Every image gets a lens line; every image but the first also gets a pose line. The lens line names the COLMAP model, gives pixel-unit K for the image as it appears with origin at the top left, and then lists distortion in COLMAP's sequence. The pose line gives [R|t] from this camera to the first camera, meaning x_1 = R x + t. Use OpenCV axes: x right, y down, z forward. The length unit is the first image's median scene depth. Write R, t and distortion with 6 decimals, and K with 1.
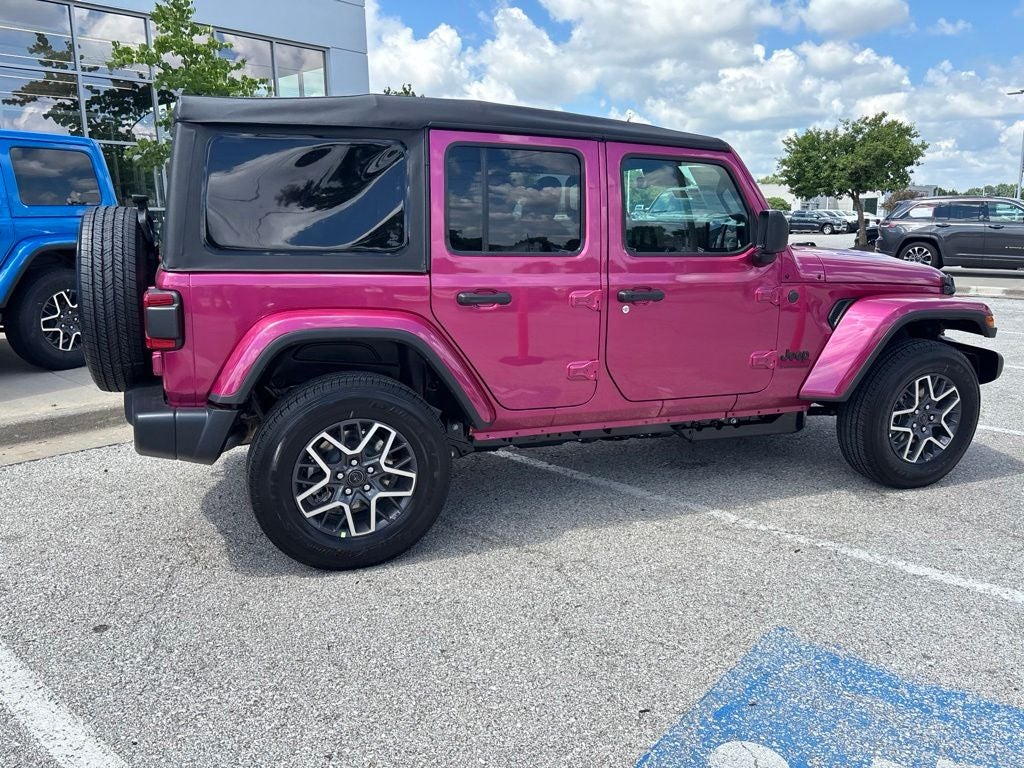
lens RADIAL K [[772.6, 0, 511.5], [0, 772.6, 379.5], [0, 0, 1]] dist [0.049212, -0.060942]
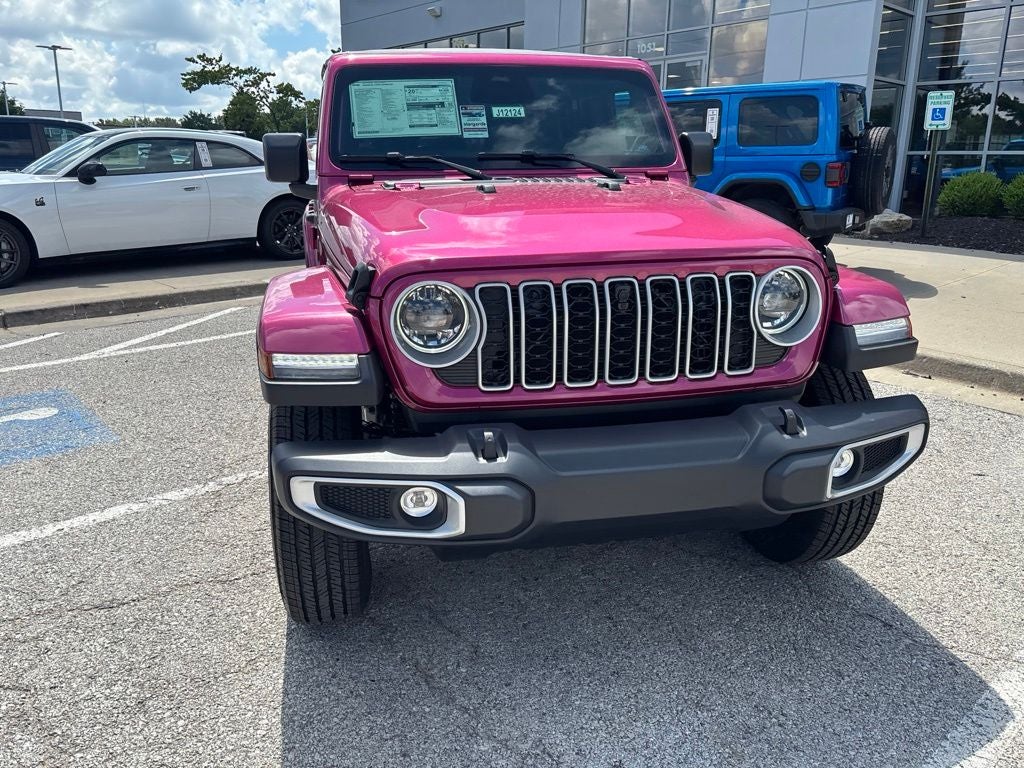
lens RADIAL K [[772.6, 0, 513.8], [0, 772.6, 381.1], [0, 0, 1]] dist [0.049212, -0.060942]
pose [[-0.145787, 0.269583, -0.951878, 1.250207], [-0.211314, 0.931467, 0.296167, -0.280074], [0.966484, 0.244323, -0.078830, 1.429361]]
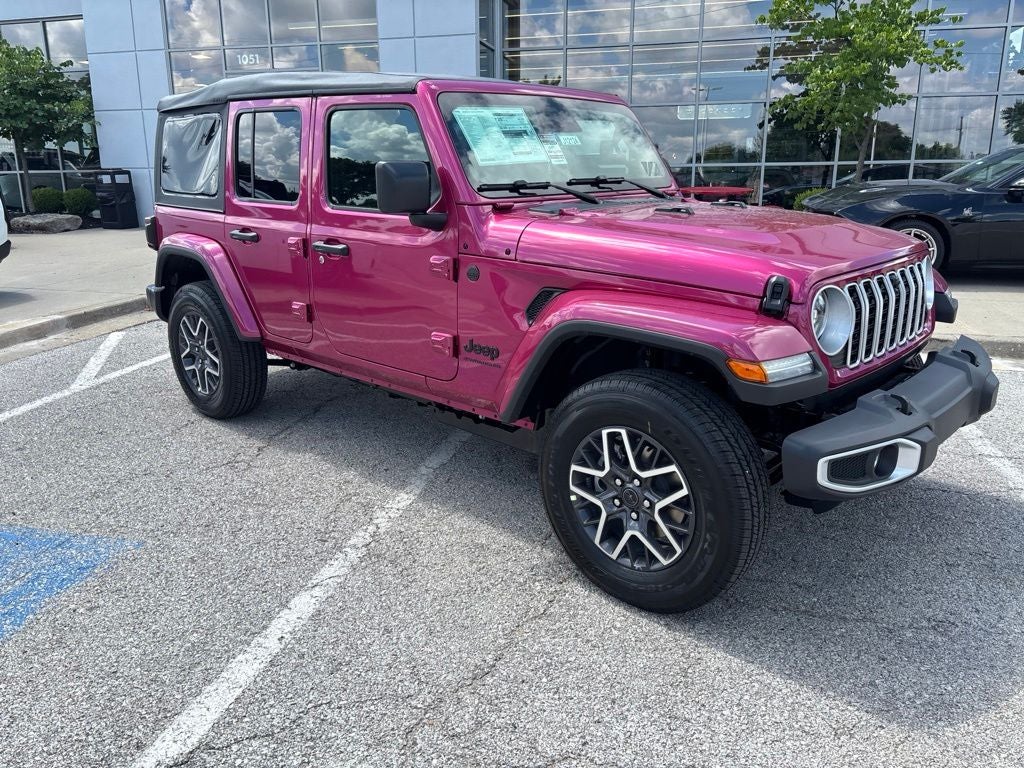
lens RADIAL K [[772.6, 0, 505.6], [0, 772.6, 388.5], [0, 0, 1]] dist [0.049212, -0.060942]
pose [[0.442571, 0.238533, -0.864426, 1.202810], [-0.178863, 0.968084, 0.175562, -0.151108], [0.878714, 0.076915, 0.471111, 0.738857]]
